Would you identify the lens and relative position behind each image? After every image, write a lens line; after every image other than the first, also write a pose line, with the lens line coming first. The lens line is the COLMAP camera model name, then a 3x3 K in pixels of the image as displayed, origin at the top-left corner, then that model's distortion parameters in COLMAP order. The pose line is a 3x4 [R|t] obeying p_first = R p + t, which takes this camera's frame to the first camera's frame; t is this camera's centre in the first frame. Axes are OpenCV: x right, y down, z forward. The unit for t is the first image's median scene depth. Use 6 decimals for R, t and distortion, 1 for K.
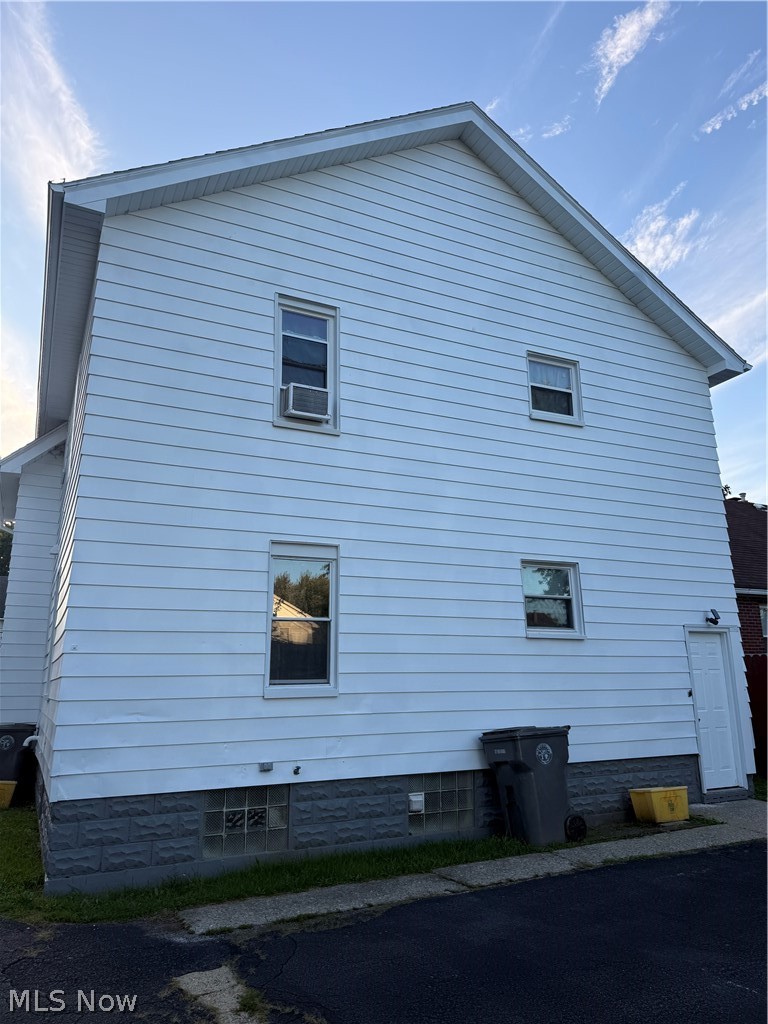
lens RADIAL K [[721.9, 0, 384.0], [0, 721.9, 512.0], [0, 0, 1]] dist [0.060674, -0.096243]
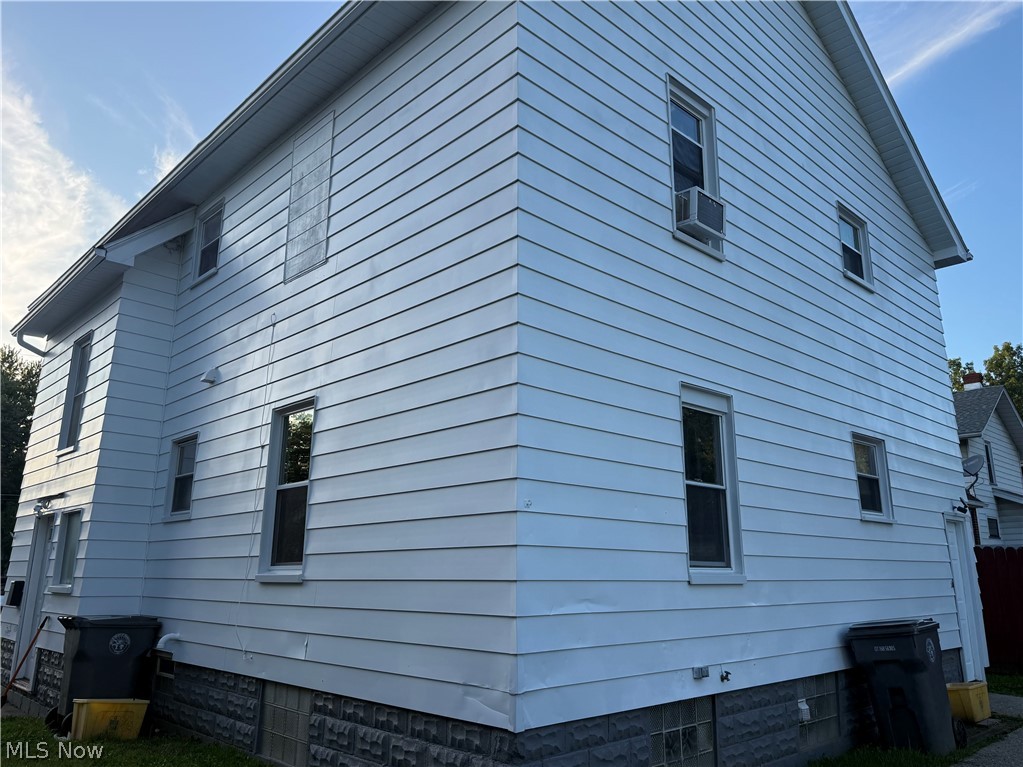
lens RADIAL K [[784.8, 0, 511.5], [0, 784.8, 383.5], [0, 0, 1]] dist [0.000063, -0.000623]
pose [[0.945238, 0.092254, 0.313071, -0.608476], [-0.090985, 0.995677, -0.018692, 0.074943], [-0.313442, -0.010817, 0.949546, 0.262623]]
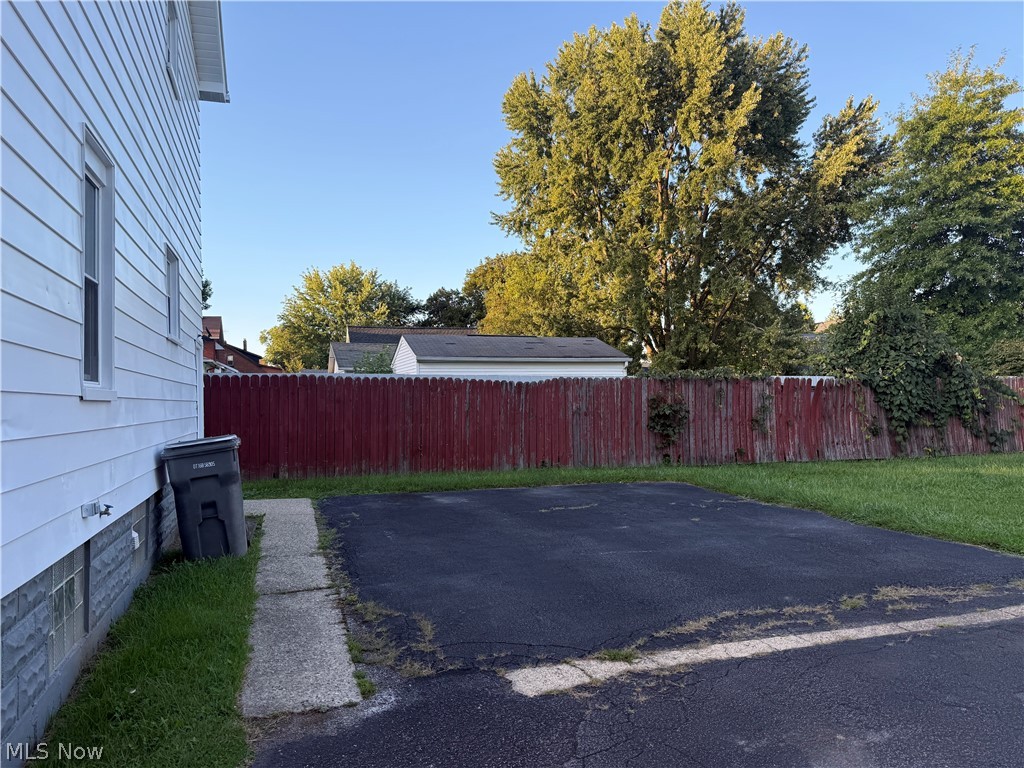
lens RADIAL K [[721.9, 0, 512.0], [0, 721.9, 384.0], [0, 0, 1]] dist [0.060674, -0.096243]
pose [[0.126136, 0.034846, 0.991401, -0.680336], [-0.219366, 0.975622, -0.006381, 0.167327], [-0.967455, -0.216675, 0.130705, 0.576510]]
